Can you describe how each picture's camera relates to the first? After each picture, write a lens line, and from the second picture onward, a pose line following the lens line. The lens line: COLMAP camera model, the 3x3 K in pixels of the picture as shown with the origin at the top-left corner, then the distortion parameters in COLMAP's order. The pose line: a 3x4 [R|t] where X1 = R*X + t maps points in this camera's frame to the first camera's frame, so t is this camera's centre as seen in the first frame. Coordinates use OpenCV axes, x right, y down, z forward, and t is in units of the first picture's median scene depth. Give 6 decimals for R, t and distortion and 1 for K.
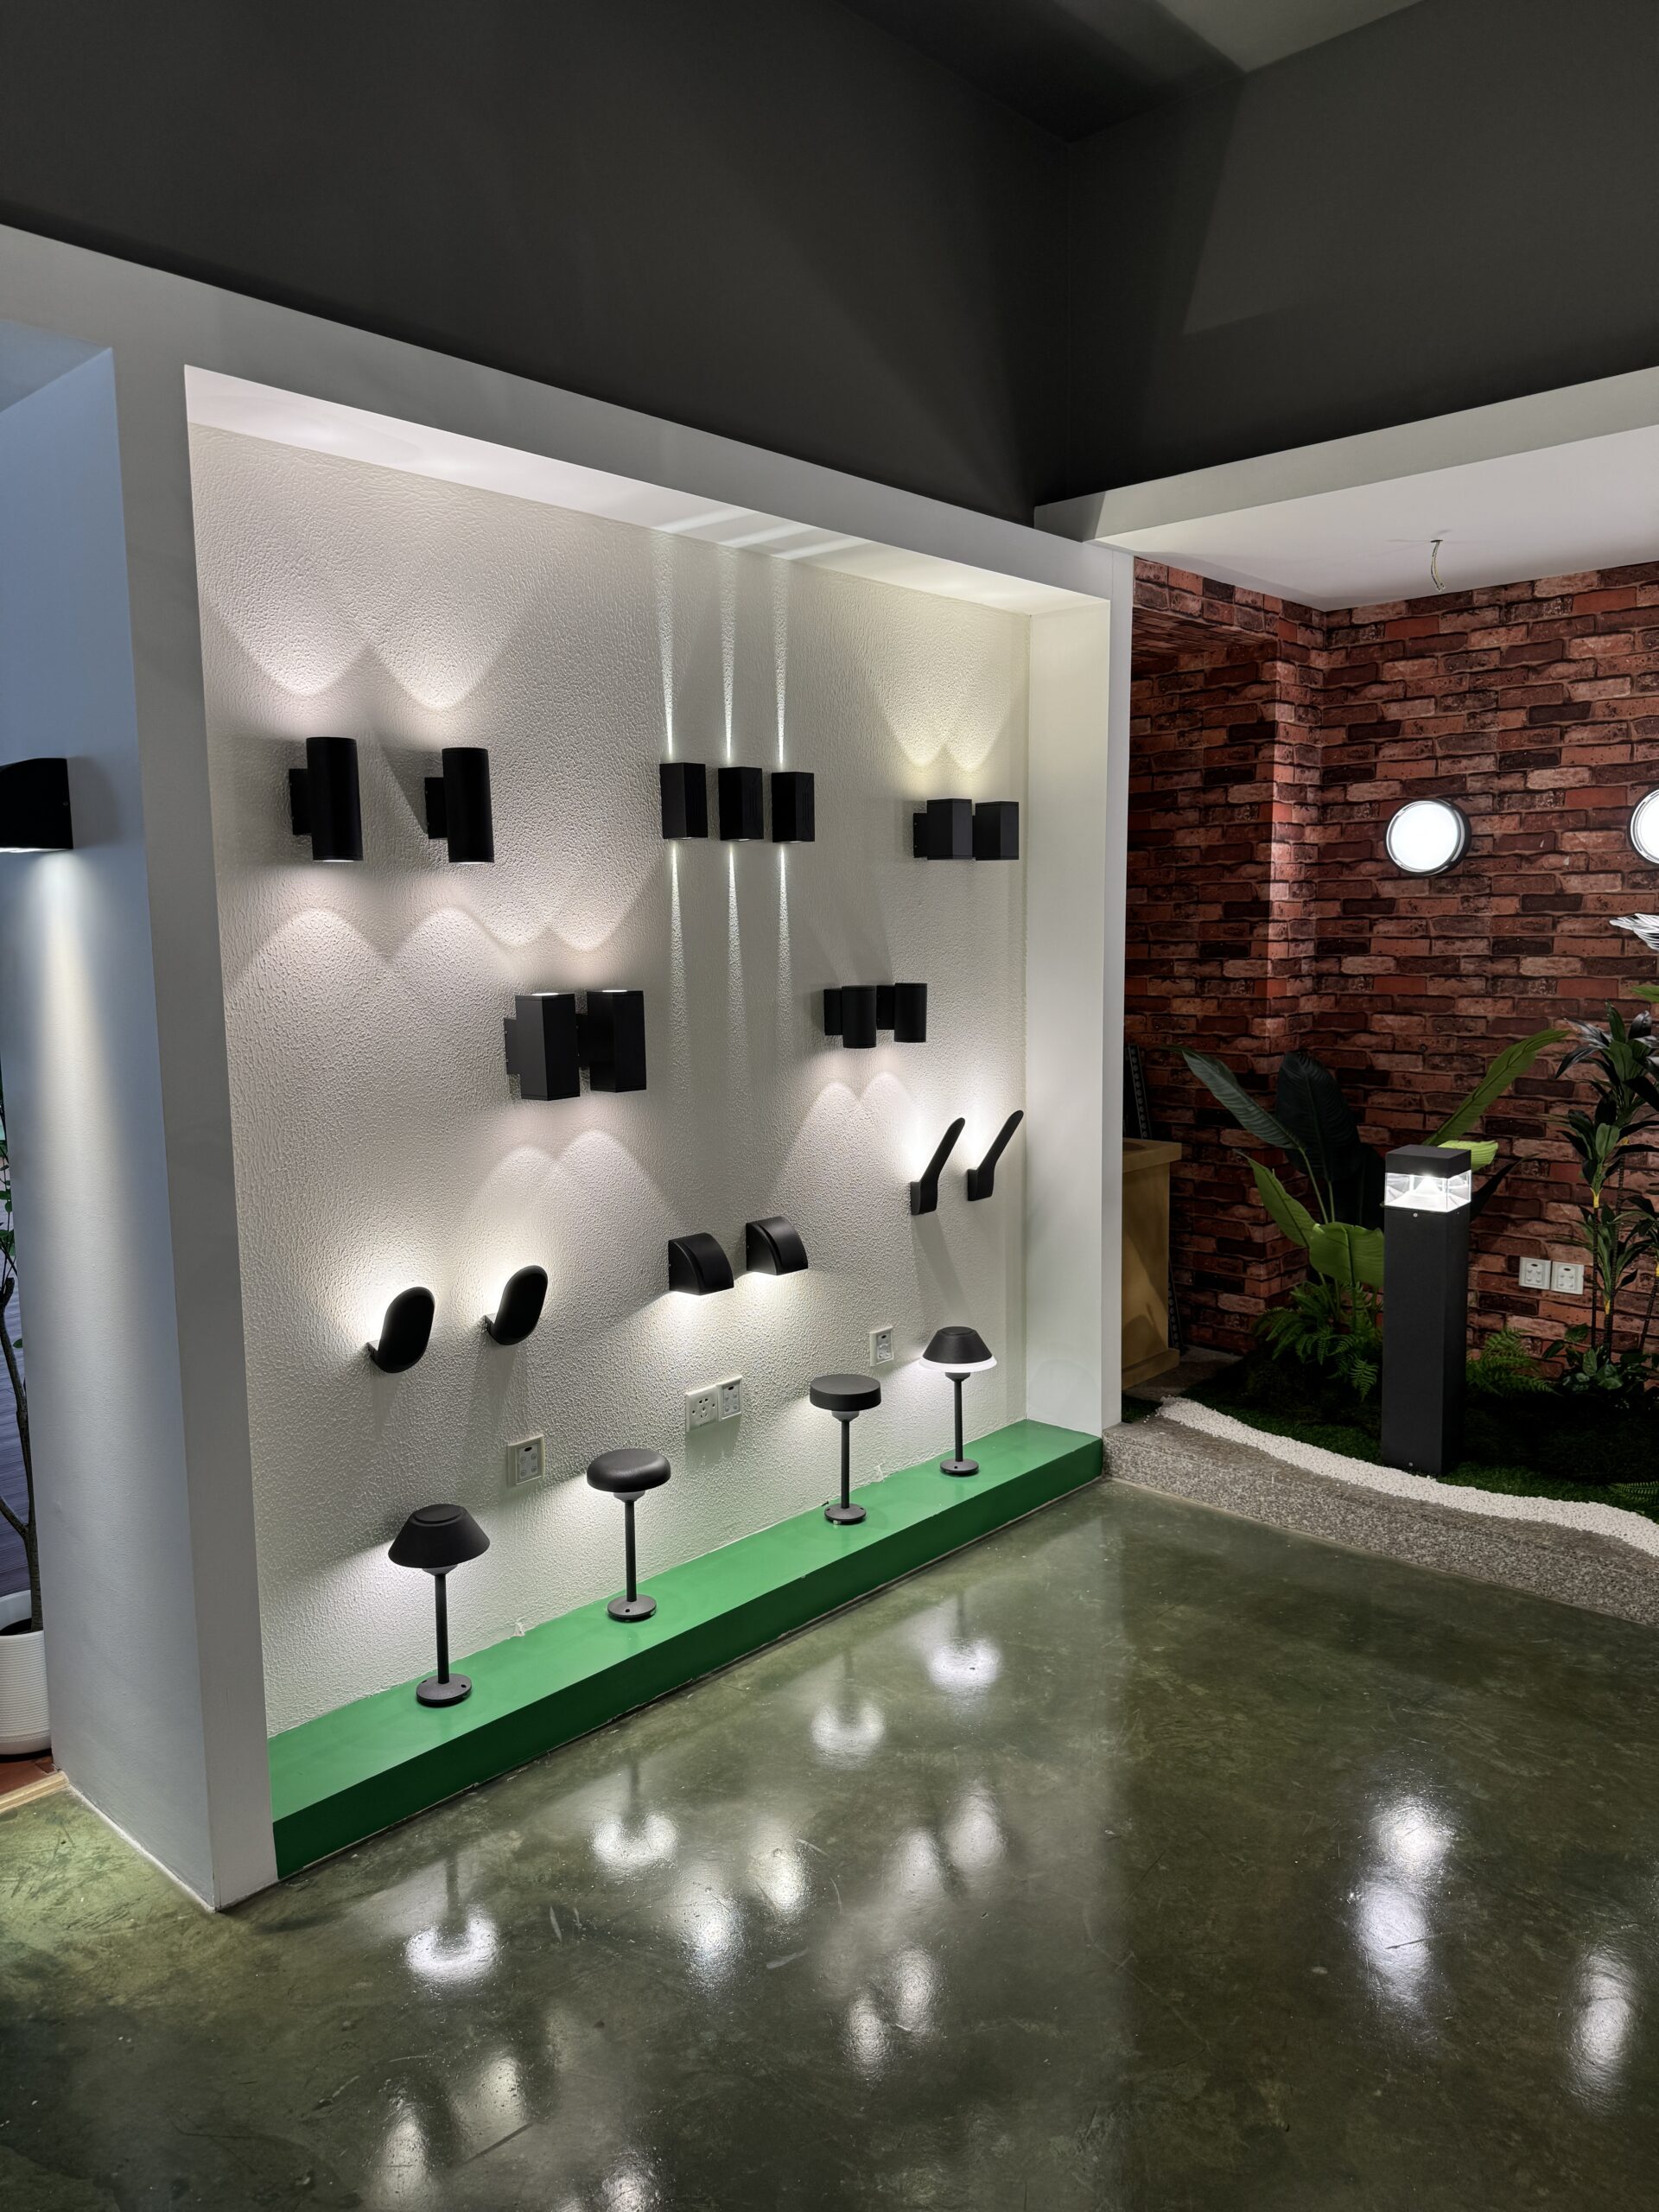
lens RADIAL K [[1576.5, 0, 856.1], [0, 1576.5, 1123.7], [0, 0, 1]] dist [0.071973, -0.066558]
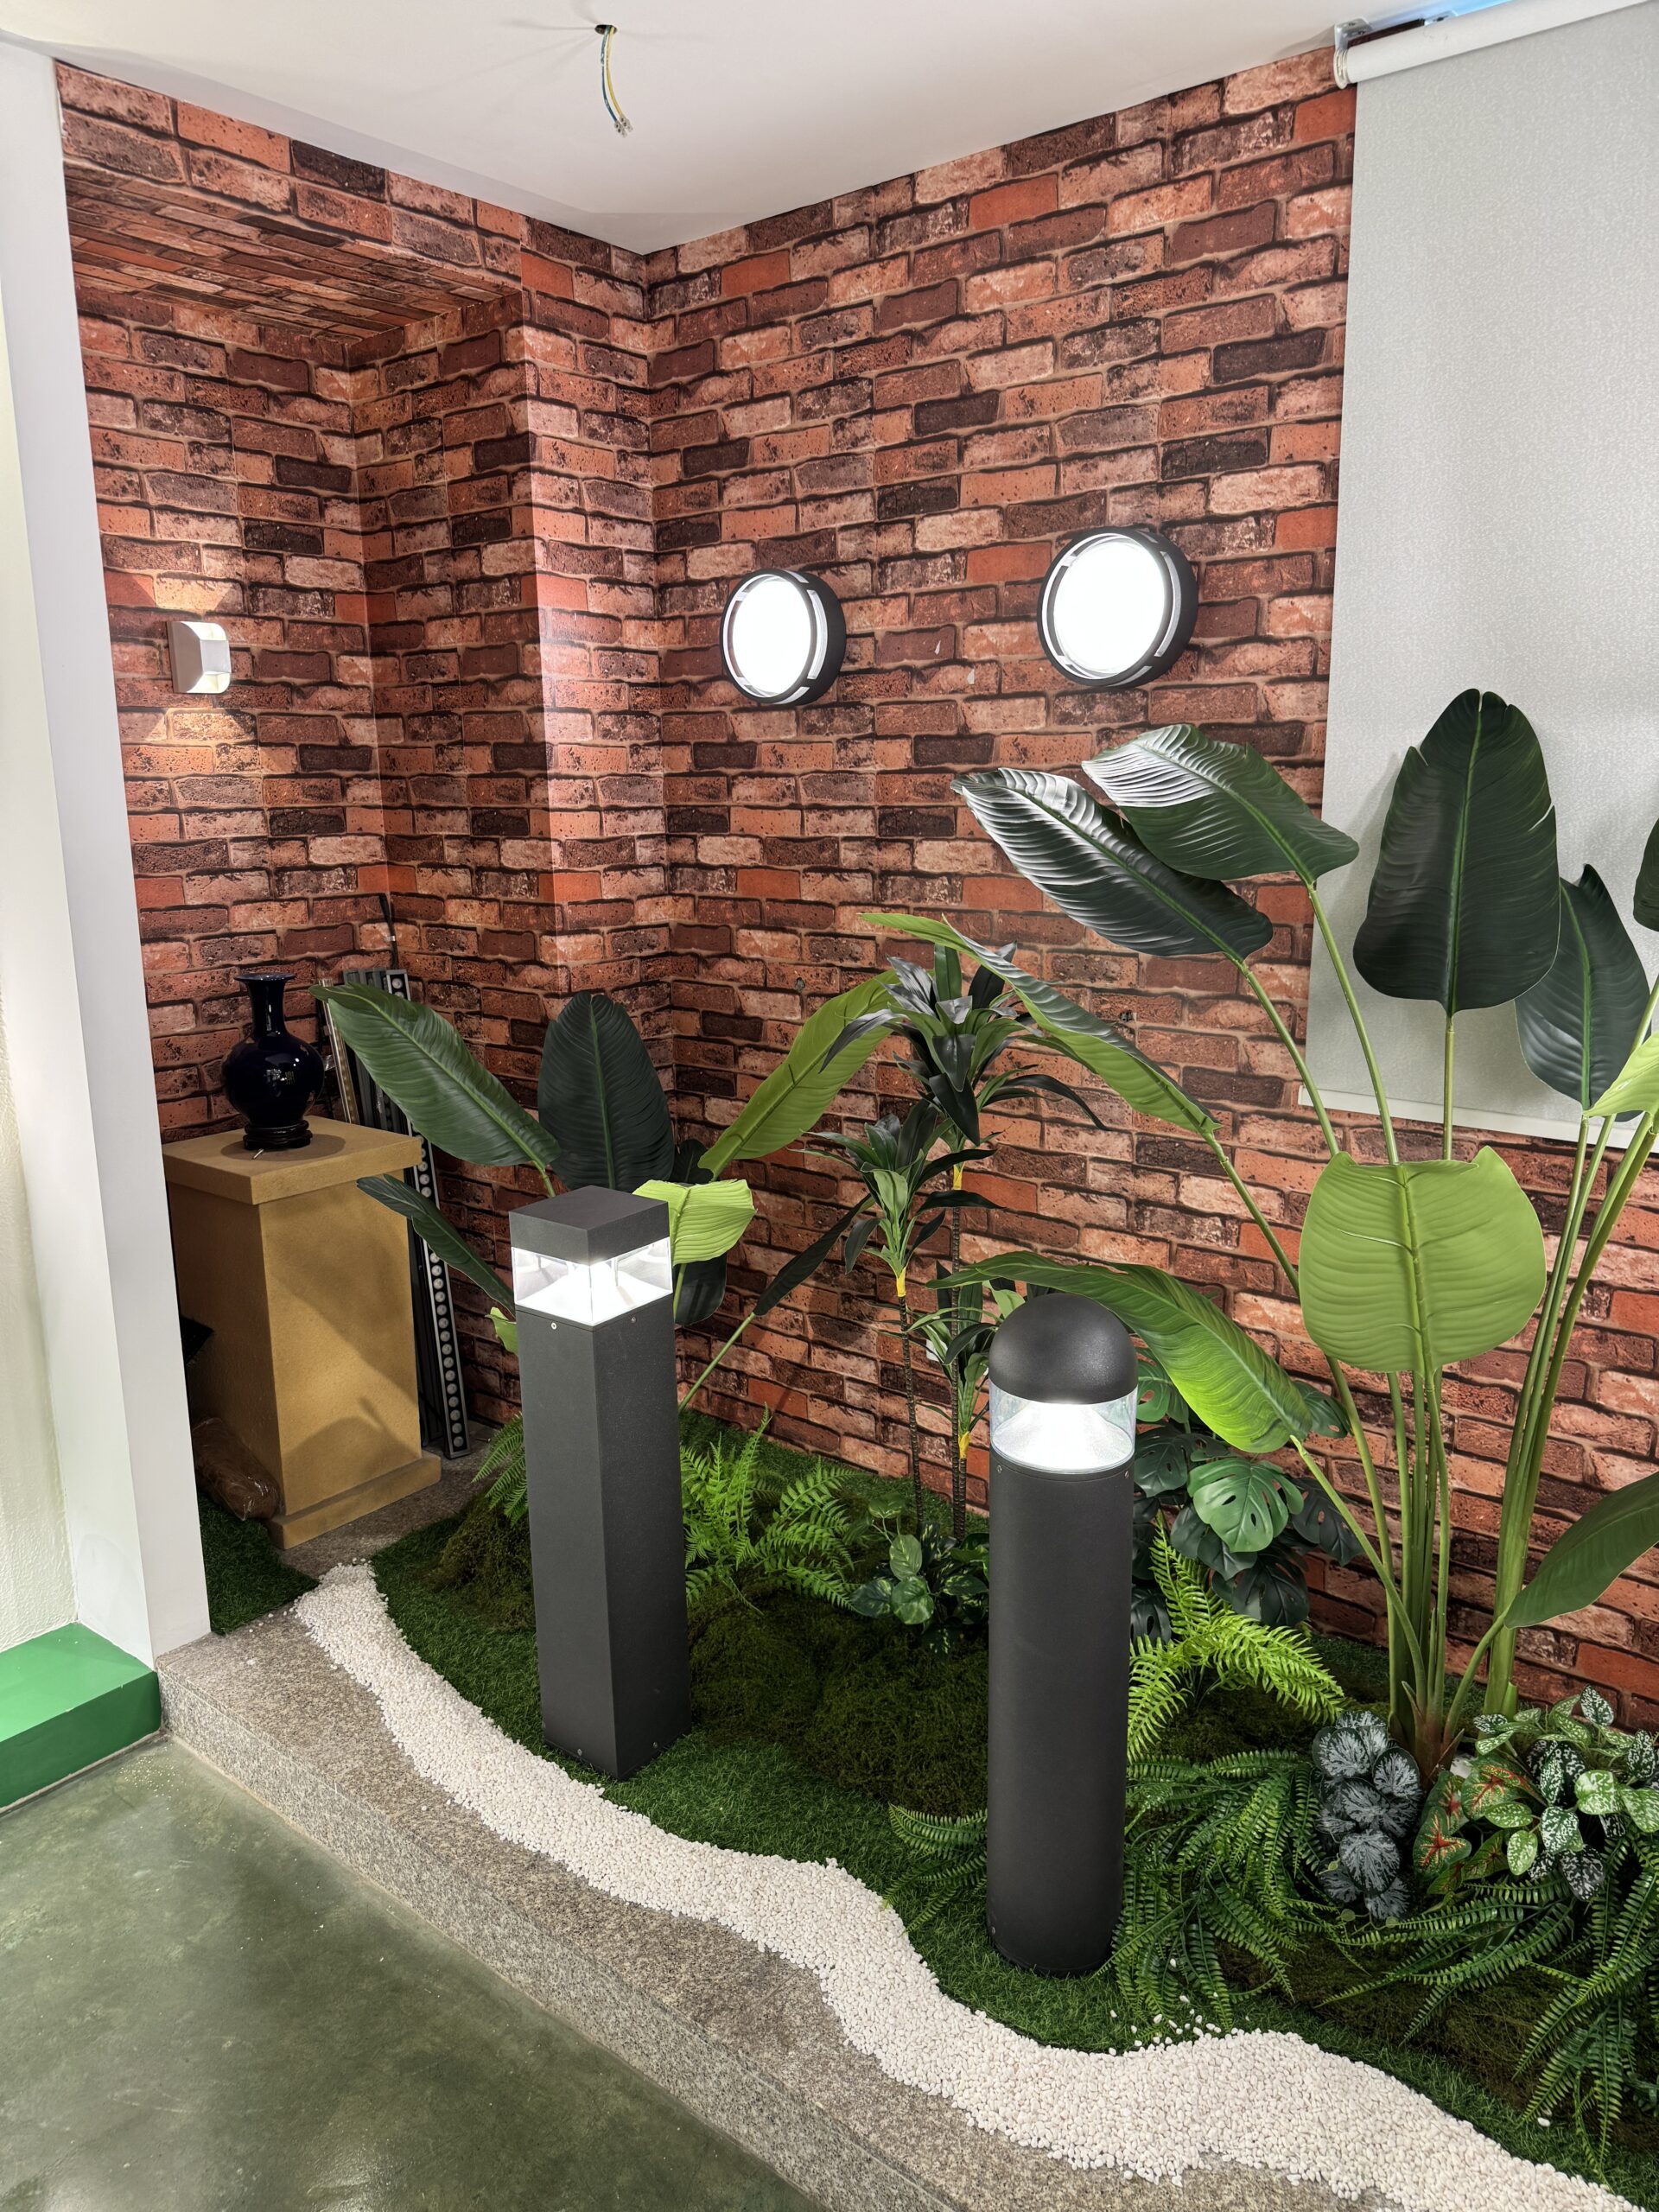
lens RADIAL K [[1576.5, 0, 840.1], [0, 1576.5, 1101.0], [0, 0, 1]] dist [0.071973, -0.066558]
pose [[0.999677, -0.002120, 0.025332, 0.362226], [0.000301, 0.997433, 0.071604, -0.047572], [-0.025418, -0.071573, 0.997111, 0.385637]]
